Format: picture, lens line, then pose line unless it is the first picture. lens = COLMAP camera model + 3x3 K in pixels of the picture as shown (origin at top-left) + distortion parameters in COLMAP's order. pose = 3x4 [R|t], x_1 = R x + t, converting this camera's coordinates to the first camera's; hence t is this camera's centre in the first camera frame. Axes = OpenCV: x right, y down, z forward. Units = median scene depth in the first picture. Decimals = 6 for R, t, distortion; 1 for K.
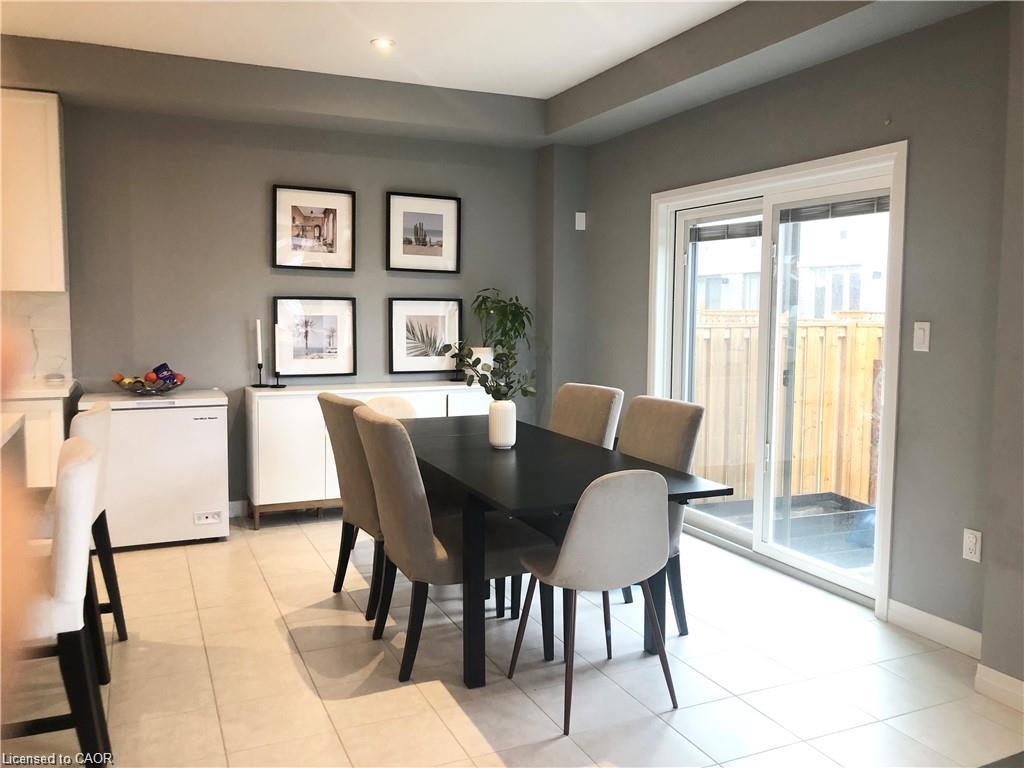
lens RADIAL K [[834.4, 0, 518.3], [0, 834.4, 381.0], [0, 0, 1]] dist [0.042151, -0.057253]
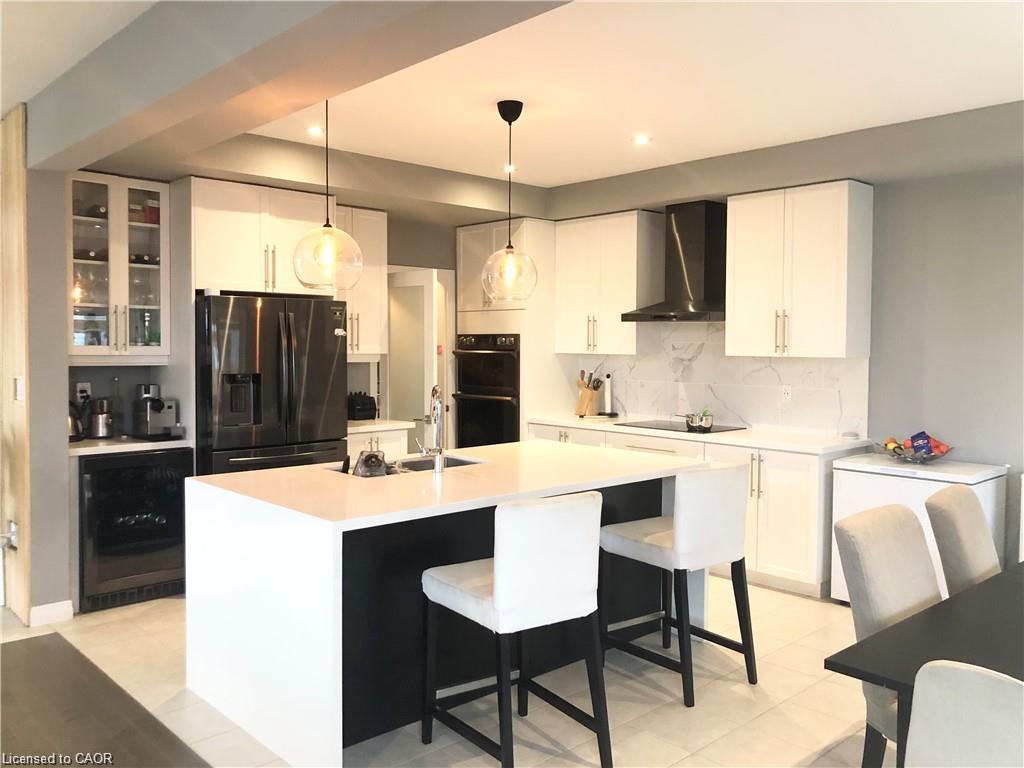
lens RADIAL K [[834.4, 0, 519.7], [0, 834.4, 377.7], [0, 0, 1]] dist [0.042151, -0.057253]
pose [[0.327196, 0.033674, -0.944356, 0.336094], [-0.085777, 0.996297, 0.005806, -0.048389], [0.941055, 0.079104, 0.328873, 0.231469]]
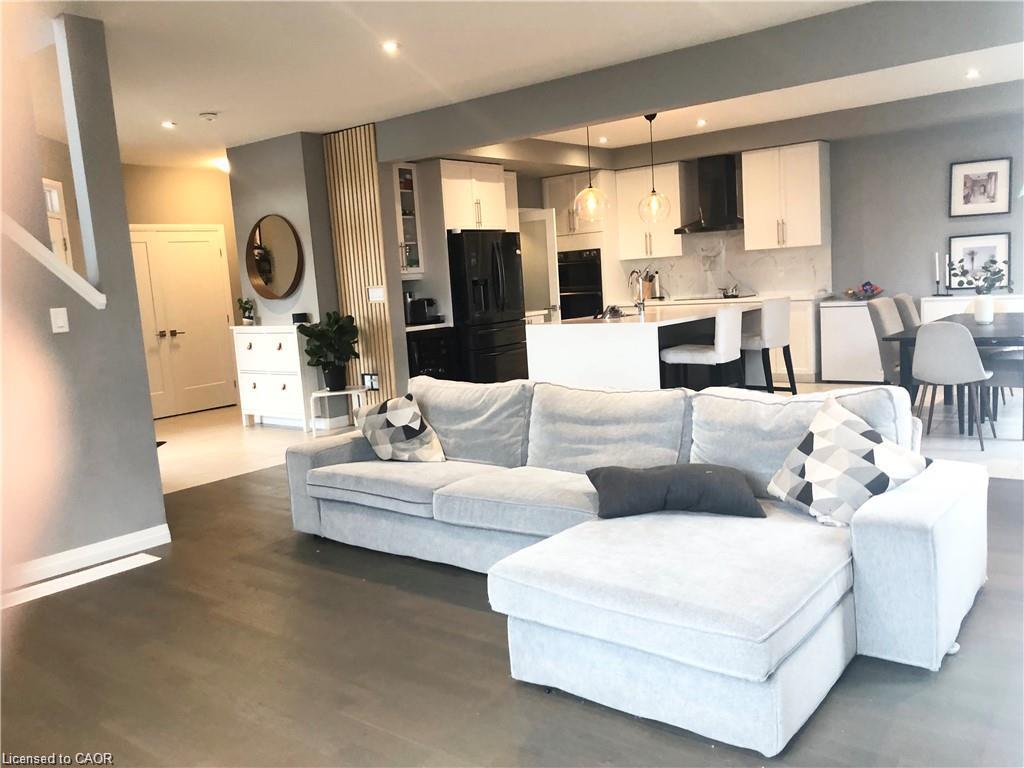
lens RADIAL K [[834.4, 0, 519.6], [0, 834.4, 379.1], [0, 0, 1]] dist [0.042151, -0.057253]
pose [[0.467210, 0.071840, -0.881223, 0.791181], [-0.007477, 0.996979, 0.077313, 0.051555], [0.884115, -0.029533, 0.466336, -0.469030]]
